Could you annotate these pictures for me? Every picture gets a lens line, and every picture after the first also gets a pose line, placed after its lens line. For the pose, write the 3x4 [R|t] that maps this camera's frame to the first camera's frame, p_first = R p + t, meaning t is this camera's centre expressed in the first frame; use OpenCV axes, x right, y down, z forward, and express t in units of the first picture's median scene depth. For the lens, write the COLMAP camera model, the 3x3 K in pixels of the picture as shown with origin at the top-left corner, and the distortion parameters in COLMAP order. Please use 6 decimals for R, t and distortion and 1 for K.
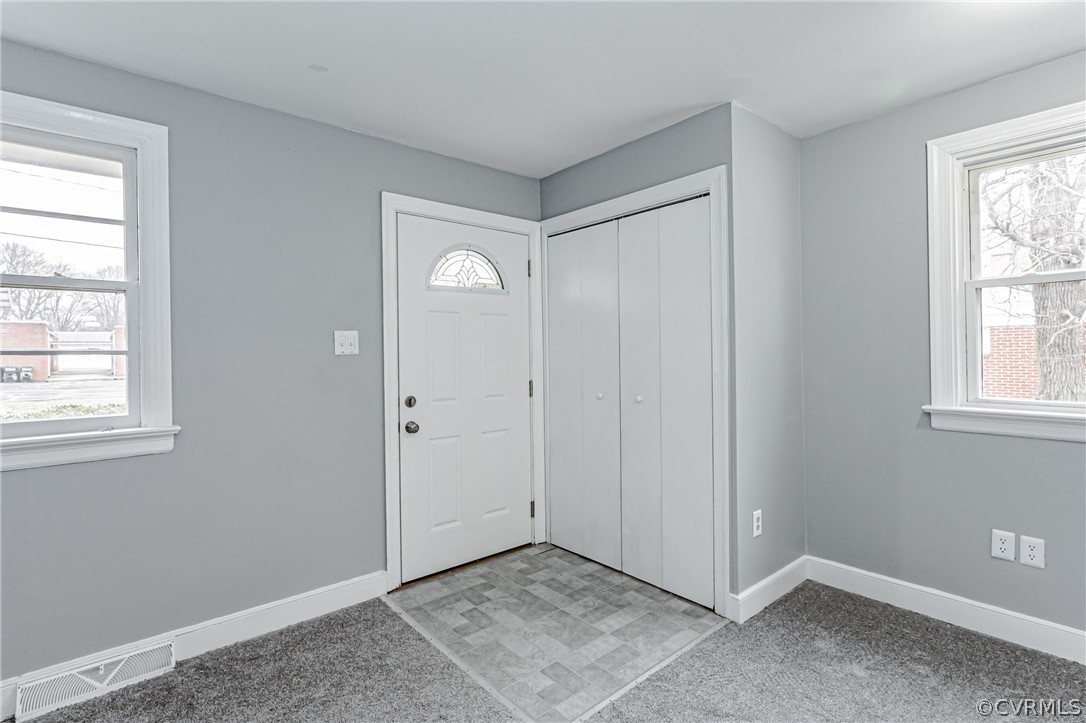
lens RADIAL K [[516.5, 0, 543.0], [0, 516.5, 361.5], [0, 0, 1]] dist [0.000065, 0.000107]
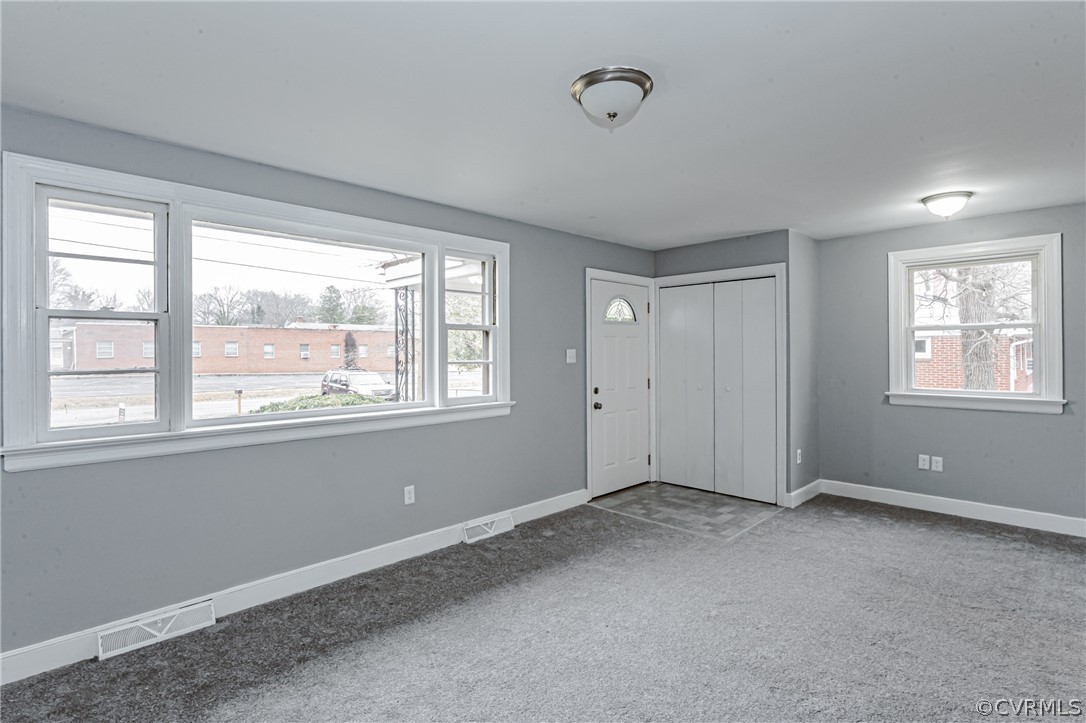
lens RADIAL K [[533.3, 0, 543.0], [0, 533.3, 361.5], [0, 0, 1]] dist [-0.000050, 0.000118]
pose [[0.997034, 0.005172, 0.076783, -0.621966], [-0.005200, 0.999986, 0.000159, -0.018817], [-0.076781, -0.000558, 0.997048, -0.796350]]
